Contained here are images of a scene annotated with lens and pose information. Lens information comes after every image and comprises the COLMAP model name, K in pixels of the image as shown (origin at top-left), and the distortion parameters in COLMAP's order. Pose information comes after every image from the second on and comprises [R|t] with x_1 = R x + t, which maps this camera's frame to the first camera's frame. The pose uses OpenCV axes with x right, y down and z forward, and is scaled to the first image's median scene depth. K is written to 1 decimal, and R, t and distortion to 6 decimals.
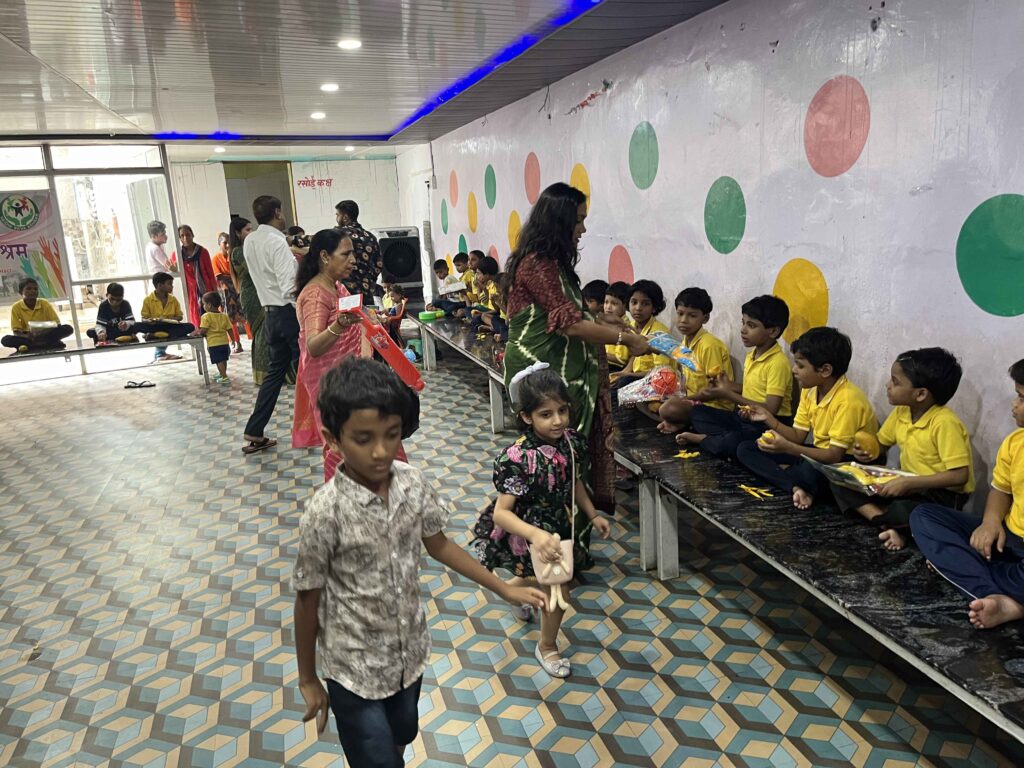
lens RADIAL K [[773.6, 0, 521.4], [0, 773.6, 384.0], [0, 0, 1]] dist [0.056551, -0.089707]
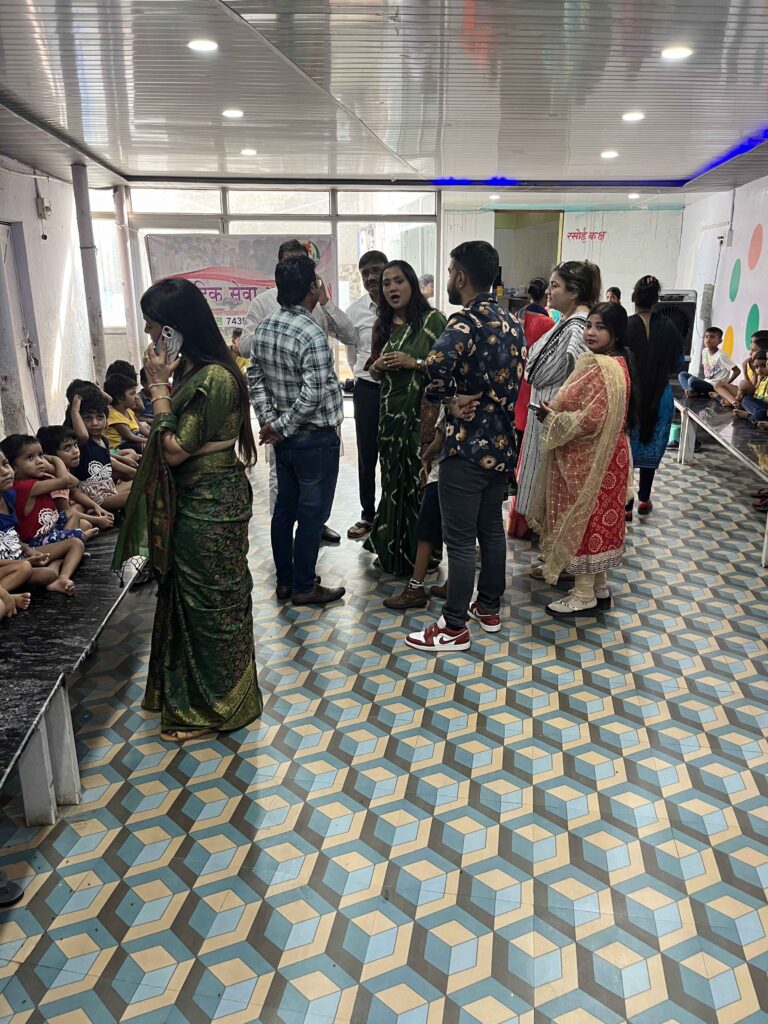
lens RADIAL K [[773.6, 0, 385.5], [0, 773.6, 506.9], [0, 0, 1]] dist [0.056551, -0.089707]
pose [[0.885166, 0.179978, -0.429056, -0.036221], [-0.144267, 0.982874, 0.114658, -0.024516], [0.442344, -0.039593, 0.895971, 0.096408]]
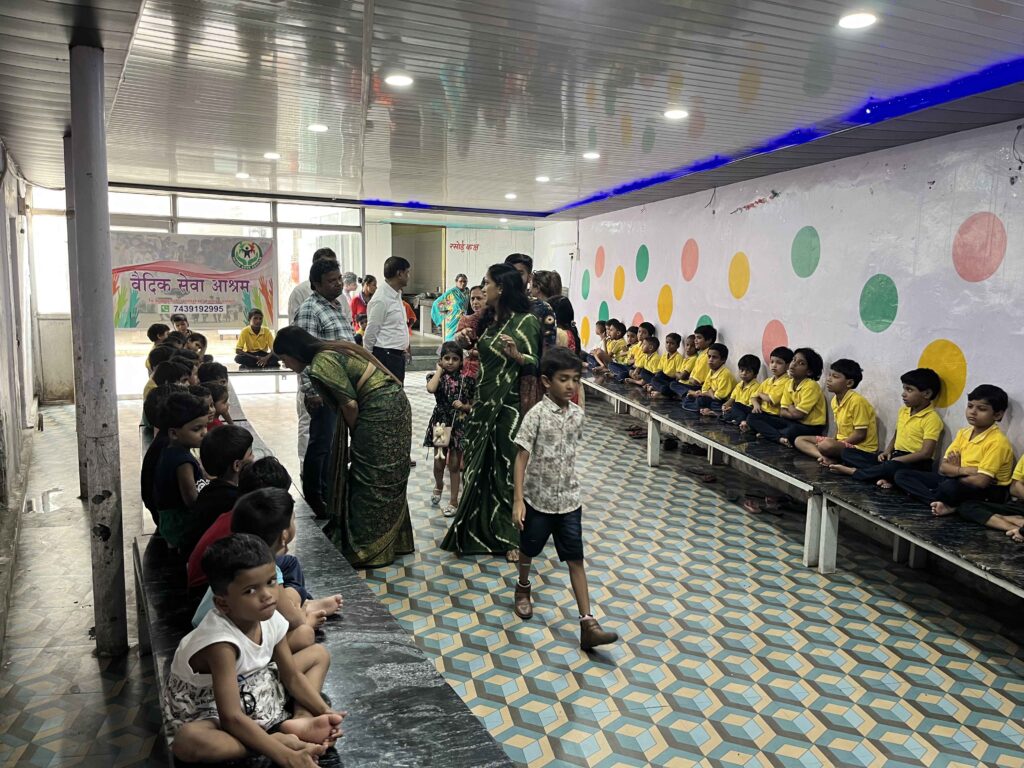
lens RADIAL K [[773.6, 0, 526.6], [0, 773.6, 382.9], [0, 0, 1]] dist [0.056551, -0.089707]
pose [[0.993286, 0.086202, -0.077147, -0.103045], [-0.092522, 0.992289, -0.082479, 0.037703], [0.069442, 0.089063, 0.993602, -0.157925]]
